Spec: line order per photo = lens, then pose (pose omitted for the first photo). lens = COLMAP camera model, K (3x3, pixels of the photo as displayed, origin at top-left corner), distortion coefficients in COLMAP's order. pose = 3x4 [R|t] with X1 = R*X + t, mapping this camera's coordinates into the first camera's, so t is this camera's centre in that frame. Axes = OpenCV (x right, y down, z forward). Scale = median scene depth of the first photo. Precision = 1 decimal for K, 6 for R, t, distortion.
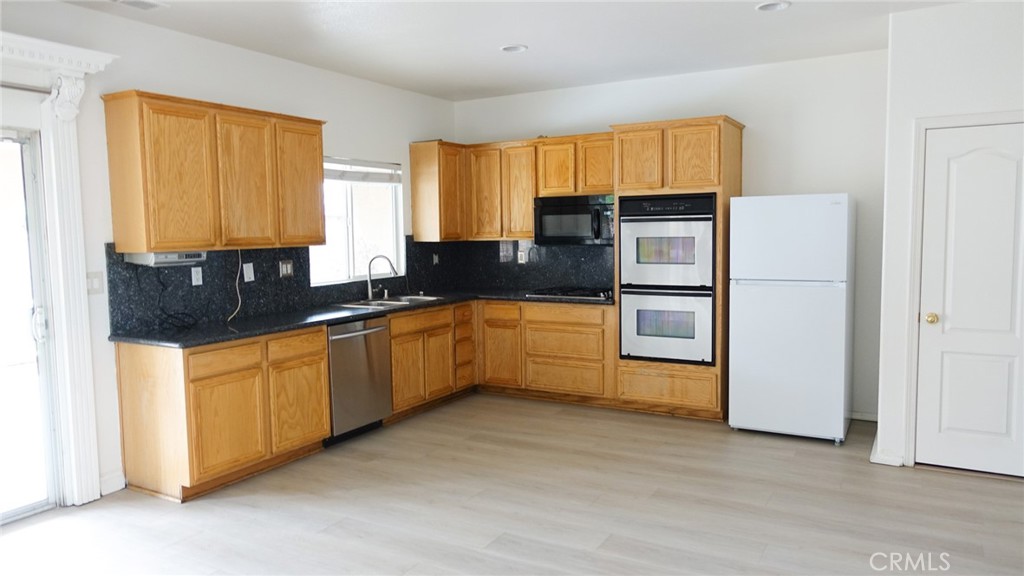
lens RADIAL K [[707.8, 0, 512.0], [0, 707.8, 288.0], [0, 0, 1]] dist [0.001203, 0.006566]
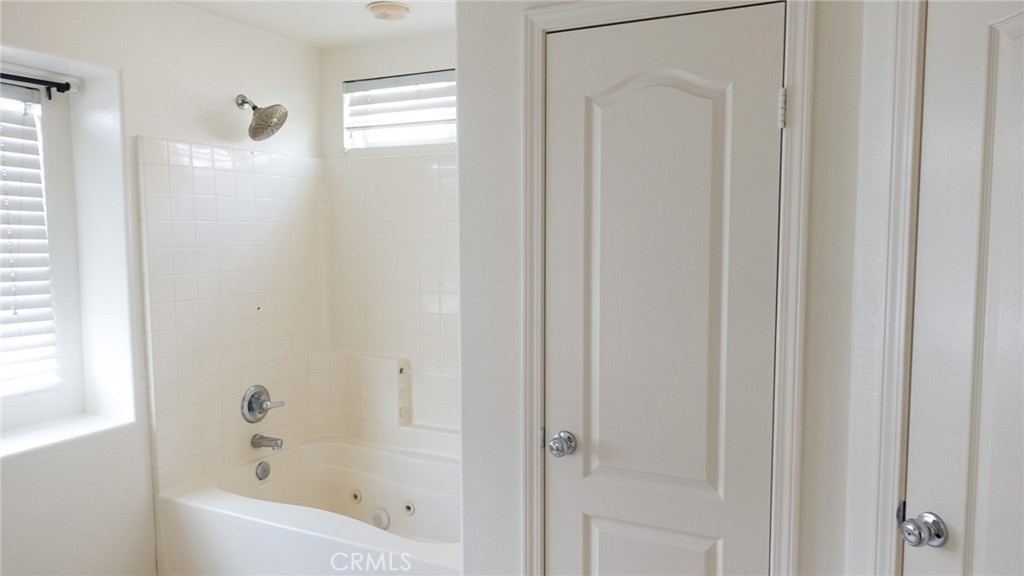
lens RADIAL K [[707.8, 0, 512.0], [0, 707.8, 288.0], [0, 0, 1]] dist [0.001203, 0.006566]
pose [[0.997809, 0.009752, 0.065431, 0.448116], [-0.009319, 0.999933, -0.006920, -0.046942], [-0.065494, 0.006295, 0.997833, 0.459121]]
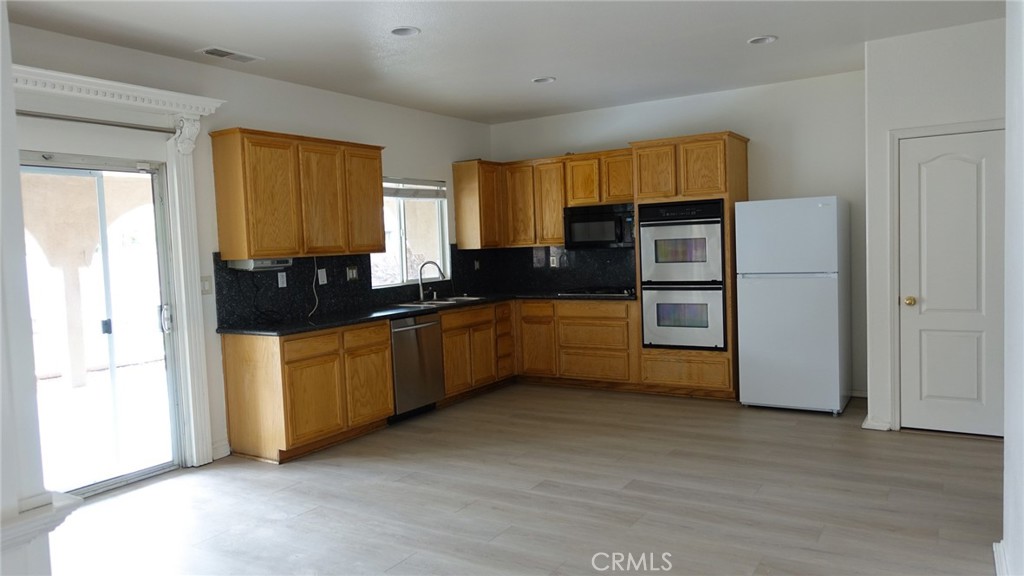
lens RADIAL K [[707.8, 0, 512.0], [0, 707.8, 288.0], [0, 0, 1]] dist [0.001203, 0.006566]
pose [[0.998864, -0.021408, -0.042564, -0.006903], [0.020533, 0.999571, -0.020901, 0.027138], [0.042993, 0.020004, 0.998875, -0.157662]]
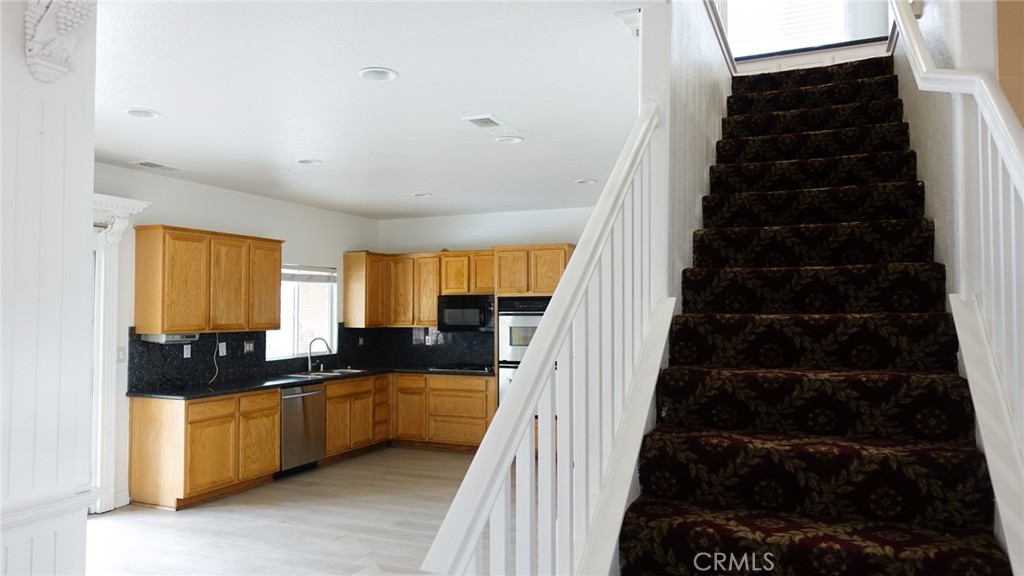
lens RADIAL K [[707.8, 0, 512.0], [0, 707.8, 288.0], [0, 0, 1]] dist [0.001203, 0.006566]
pose [[0.994058, 0.017923, 0.107362, 0.032798], [-0.004936, 0.992758, -0.120027, 0.021288], [-0.108736, 0.118784, 0.986948, -0.408697]]
